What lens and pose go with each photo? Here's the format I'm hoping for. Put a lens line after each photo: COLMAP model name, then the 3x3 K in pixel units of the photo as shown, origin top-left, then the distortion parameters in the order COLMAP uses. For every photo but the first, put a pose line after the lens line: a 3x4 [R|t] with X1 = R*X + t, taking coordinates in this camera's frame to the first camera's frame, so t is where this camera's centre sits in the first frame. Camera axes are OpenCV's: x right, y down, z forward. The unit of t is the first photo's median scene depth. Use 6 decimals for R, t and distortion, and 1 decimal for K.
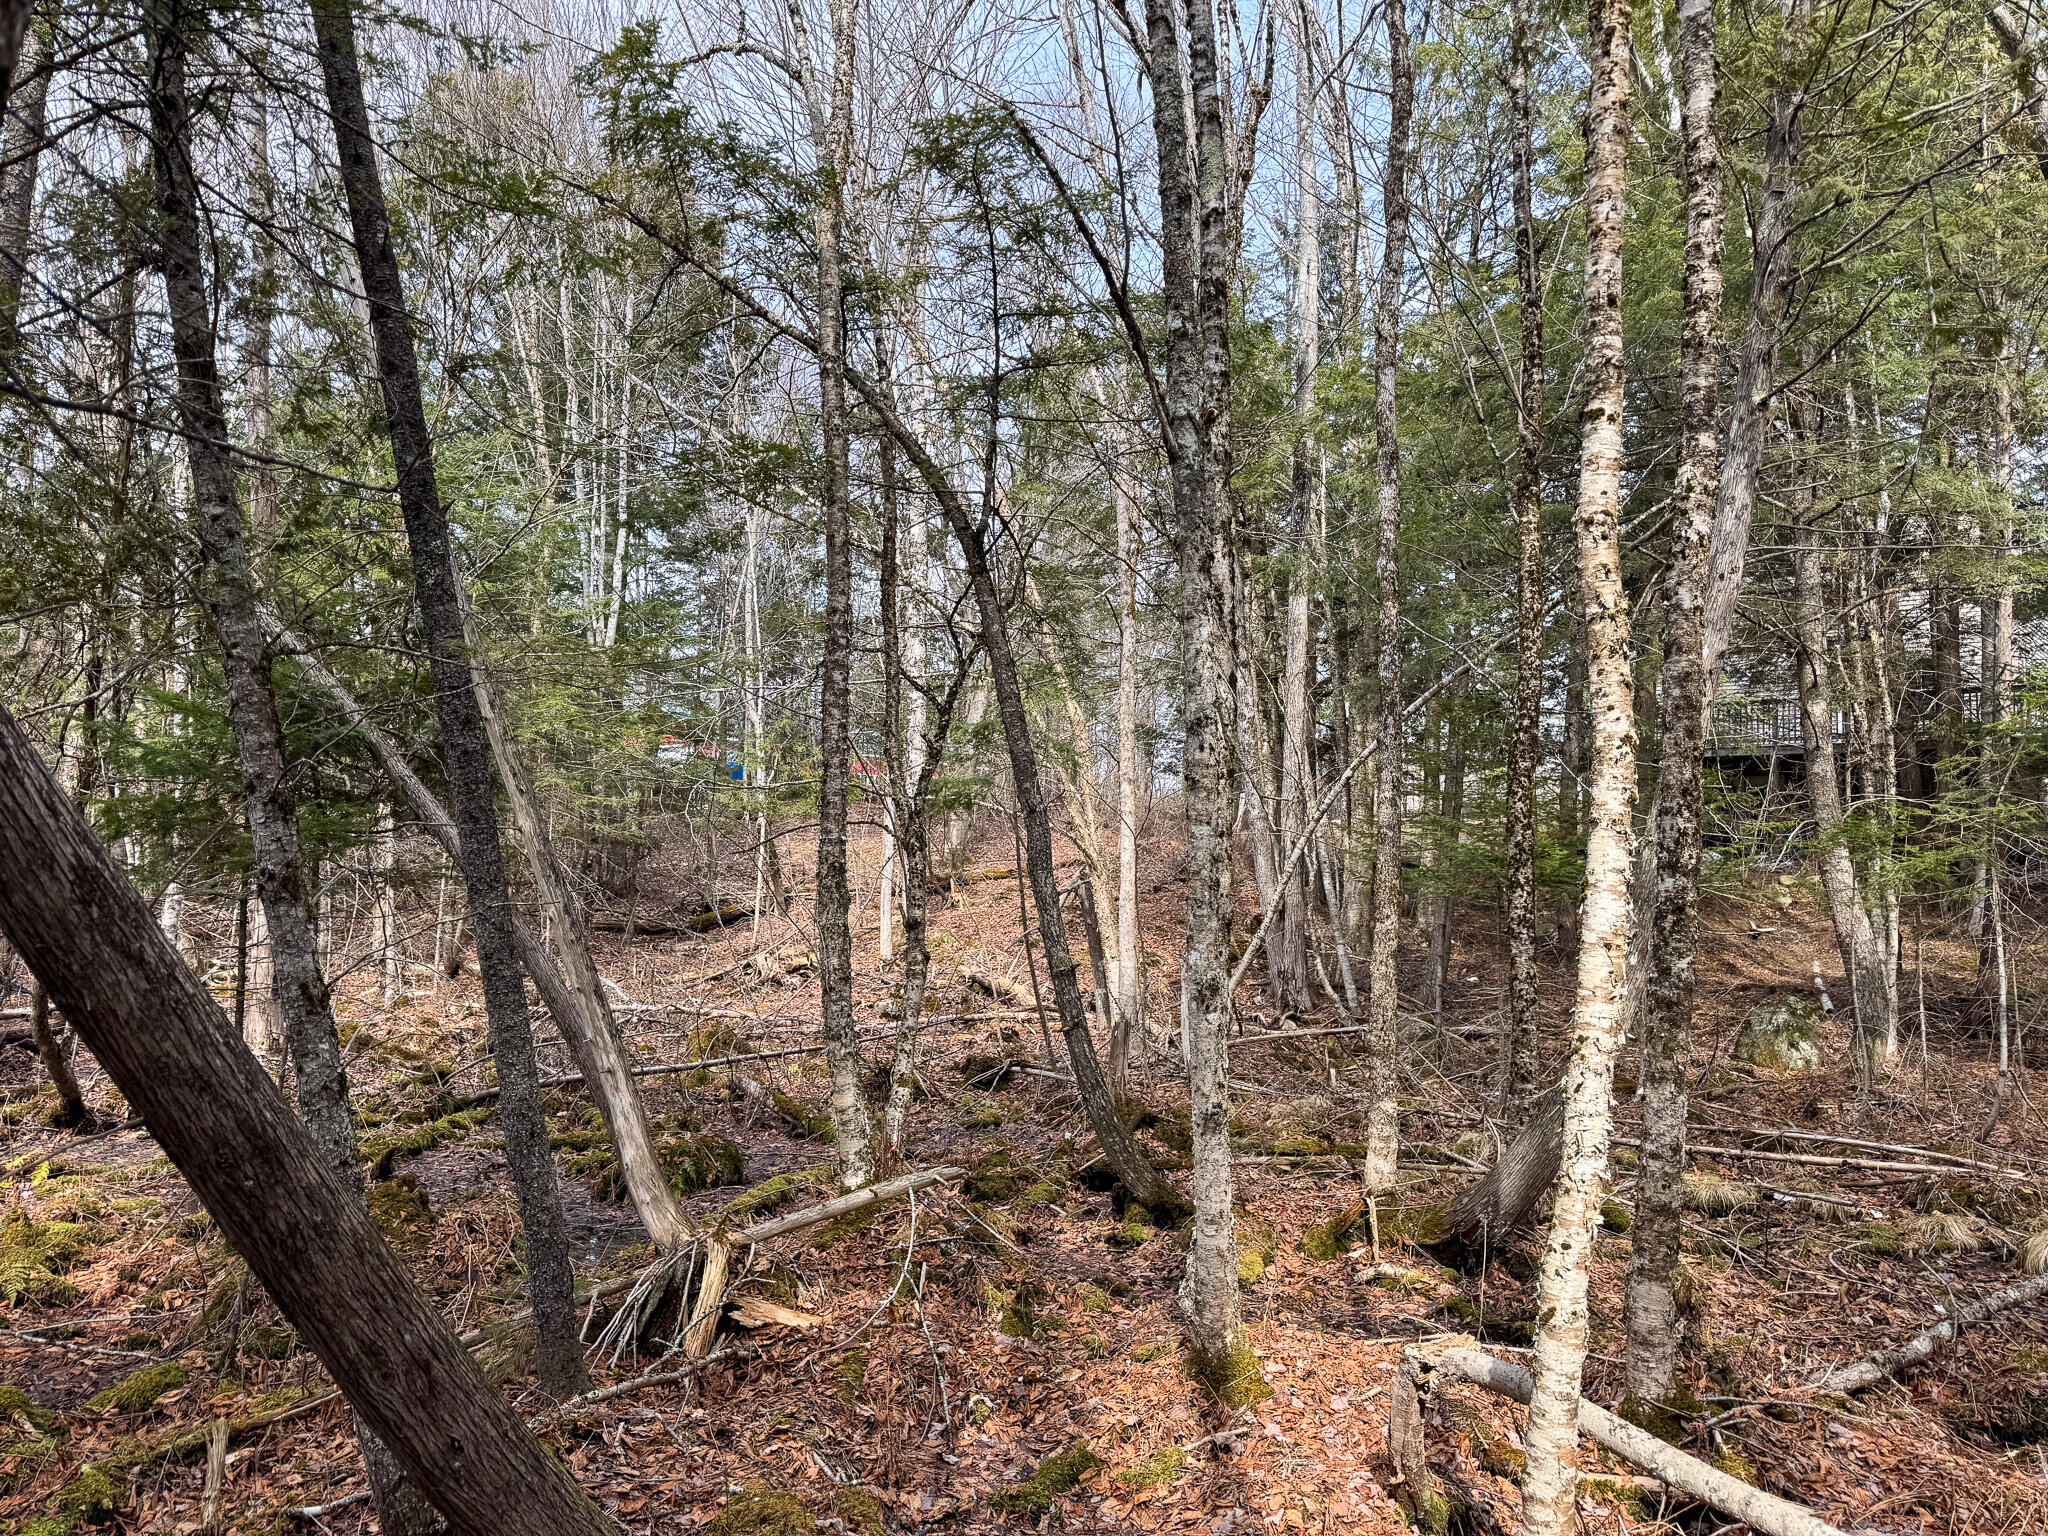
lens RADIAL K [[1481.1, 0, 1024.0], [0, 1481.1, 768.0], [0, 0, 1]] dist [-0.003610, -0.002095]
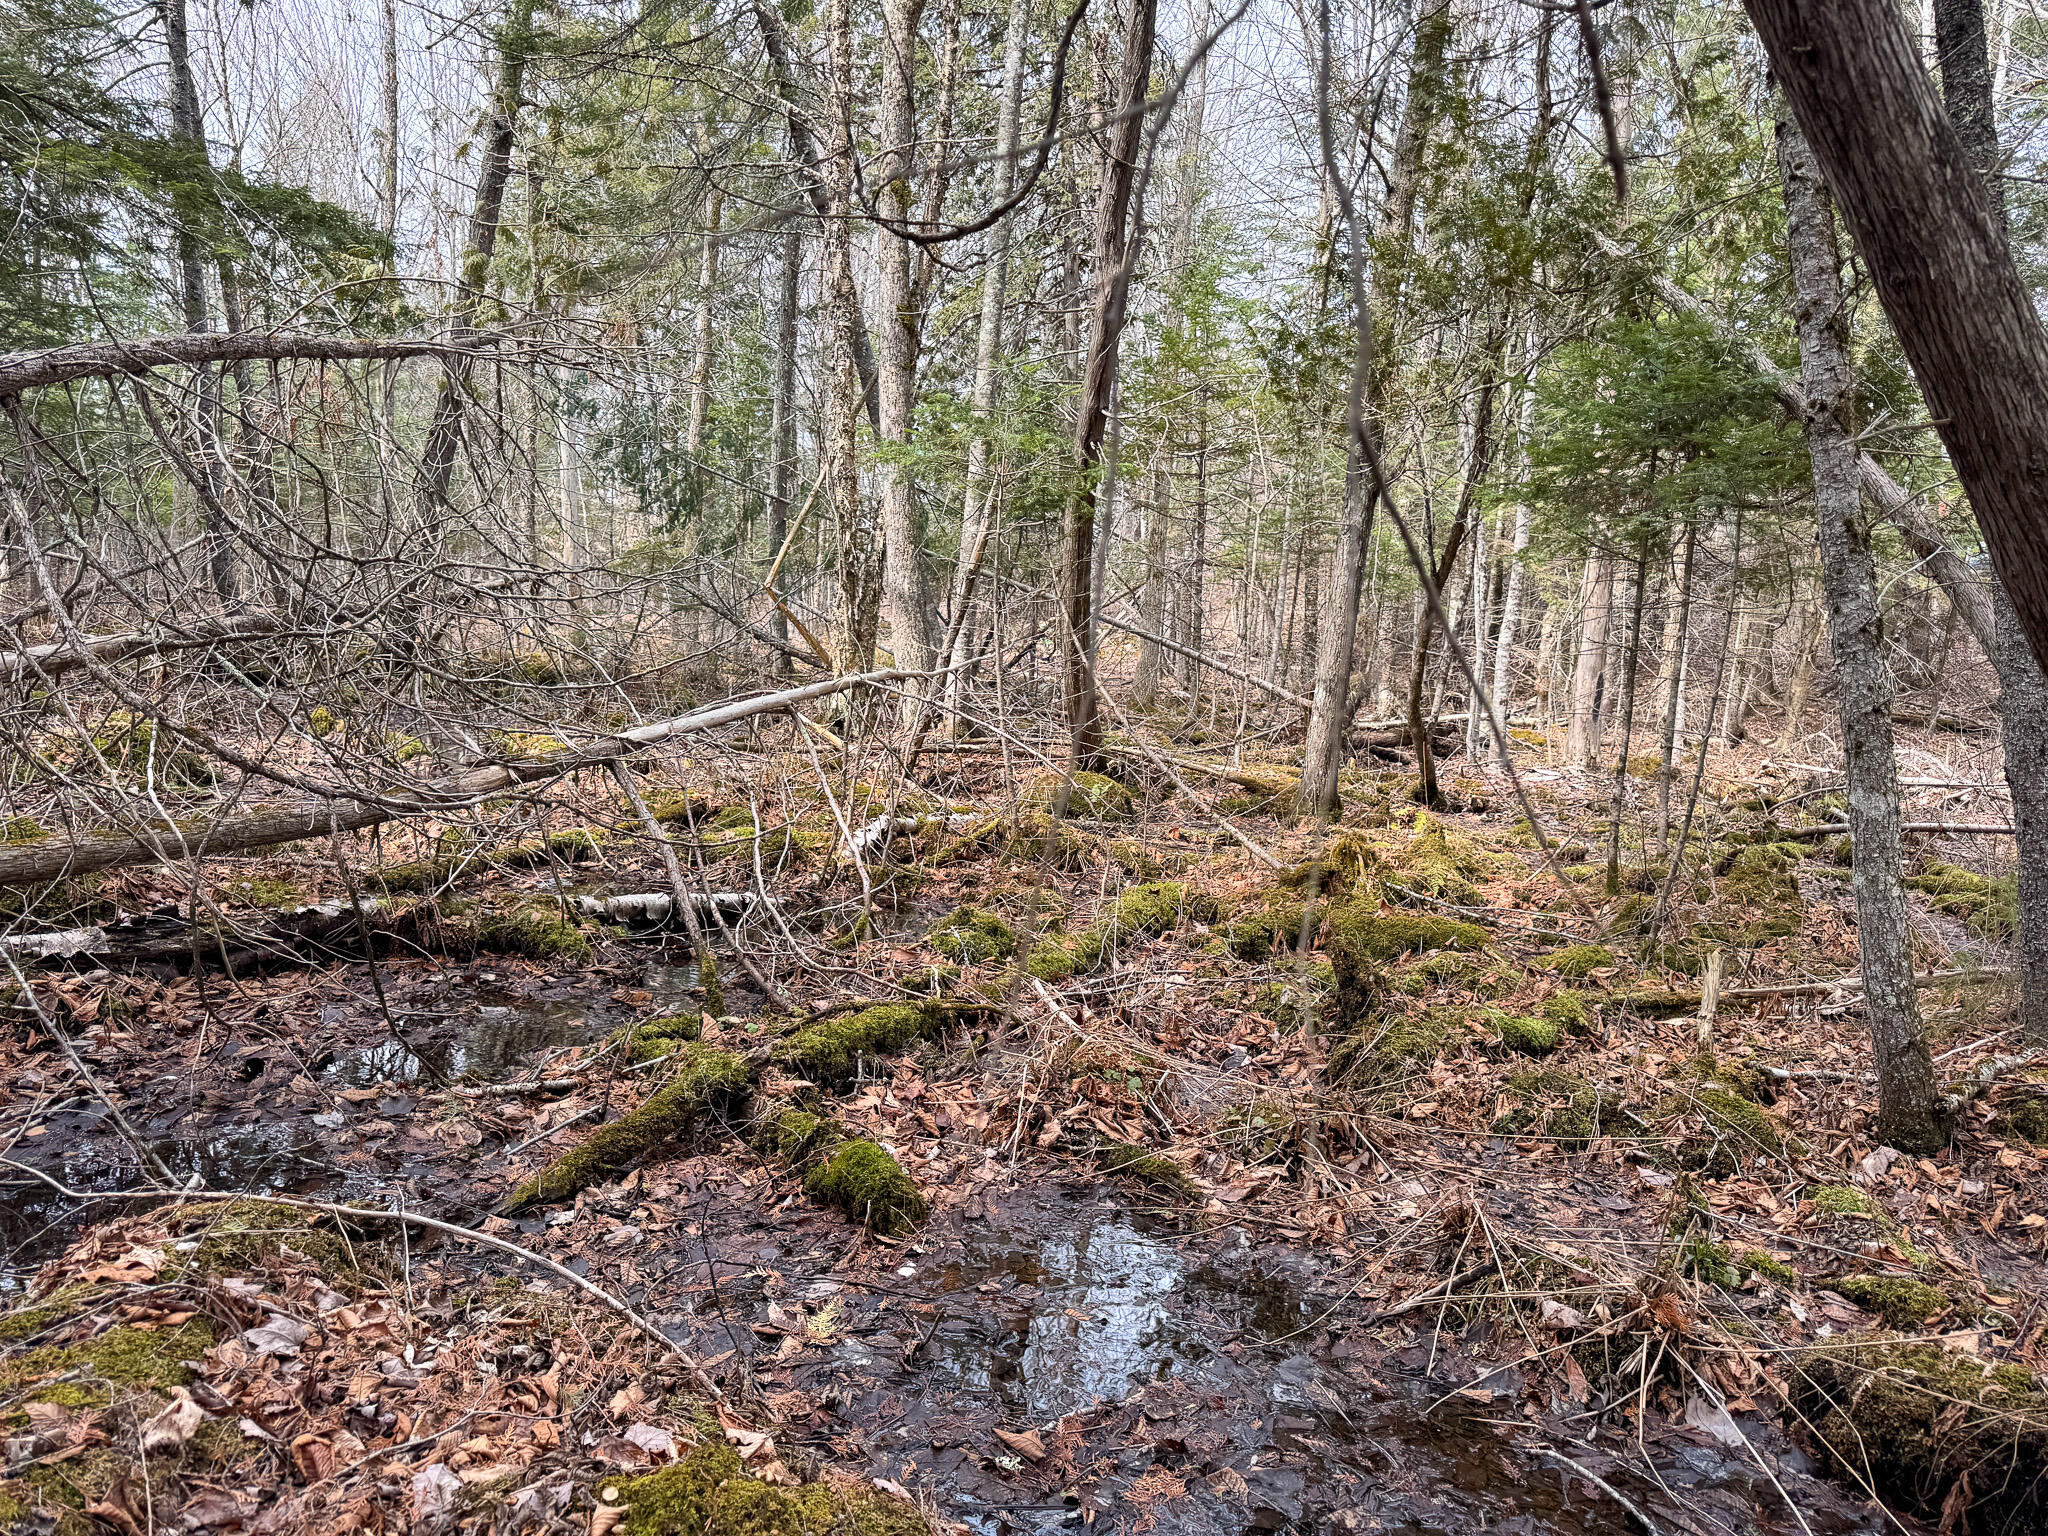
lens RADIAL K [[1435.2, 0, 1016.1], [0, 1435.2, 790.5], [0, 0, 1]] dist [0.120291, -0.167822]
pose [[0.712891, 0.098798, -0.694281, -0.128505], [-0.014242, 0.991862, 0.126520, 0.137497], [0.701131, -0.080307, 0.708496, -0.045568]]
